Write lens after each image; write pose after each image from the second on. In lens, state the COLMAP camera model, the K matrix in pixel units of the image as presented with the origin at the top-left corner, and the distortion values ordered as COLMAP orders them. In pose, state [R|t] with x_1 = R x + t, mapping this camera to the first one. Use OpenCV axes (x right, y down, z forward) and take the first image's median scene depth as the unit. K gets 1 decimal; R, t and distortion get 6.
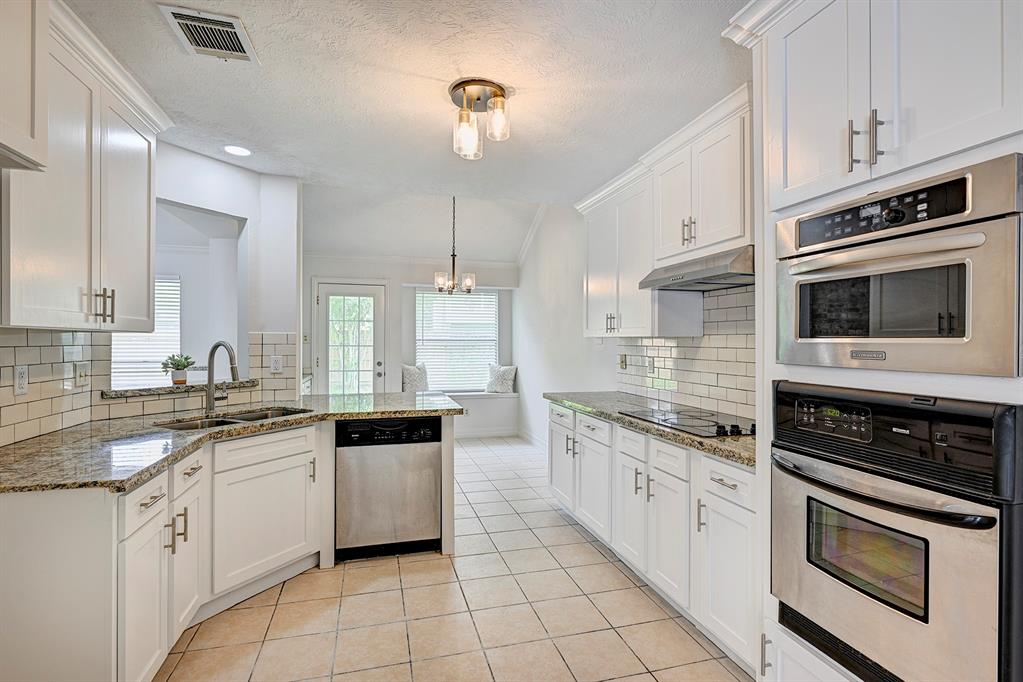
lens RADIAL K [[499.6, 0, 528.7], [0, 499.6, 335.3], [0, 0, 1]] dist [-0.009824, 0.000119]
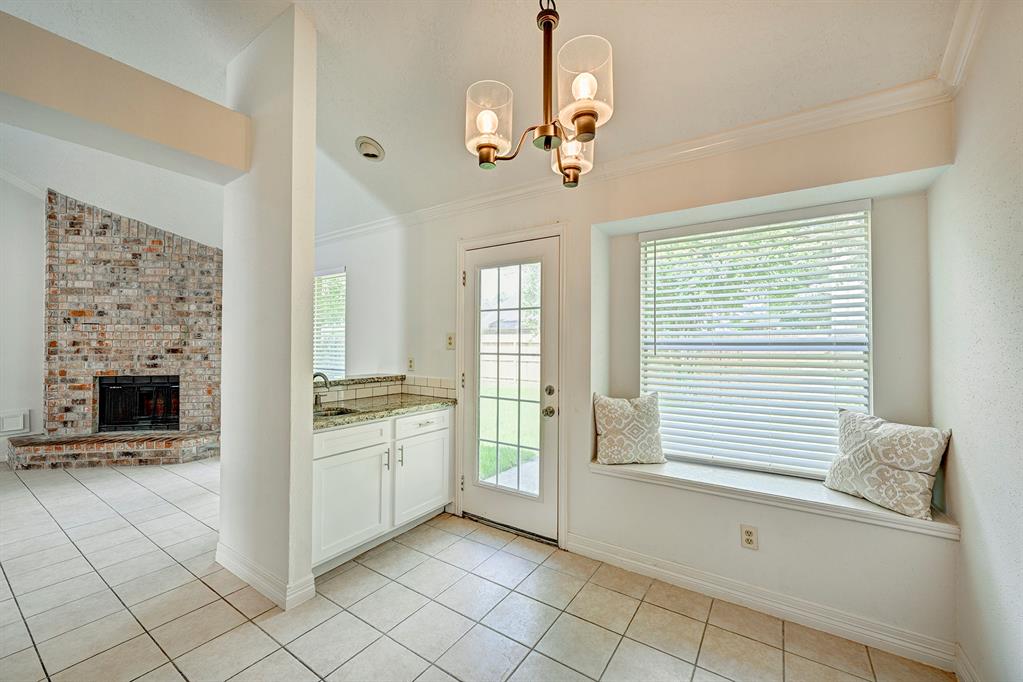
lens RADIAL K [[408.0, 0, 511.5], [0, 408.0, 341.0], [0, 0, 1]] dist [0.001109, 0.000126]
pose [[0.630512, -0.005694, -0.776159, 0.001293], [0.007702, 0.999970, -0.001080, 0.006087], [0.776141, -0.005297, 0.630537, 0.665542]]
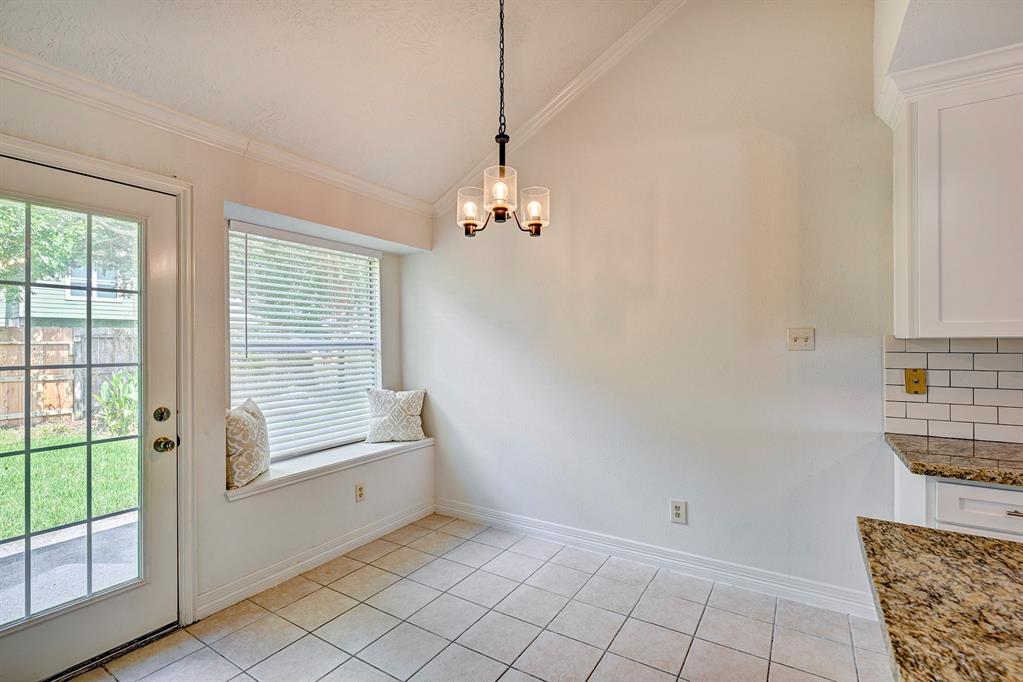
lens RADIAL K [[465.9, 0, 511.5], [0, 465.9, 341.0], [0, 0, 1]] dist [-0.001494, -0.000160]
pose [[0.756811, -0.003352, 0.653625, -0.308528], [-0.000383, 0.999984, 0.005572, 0.002944], [-0.653633, -0.004467, 0.756798, 0.554325]]
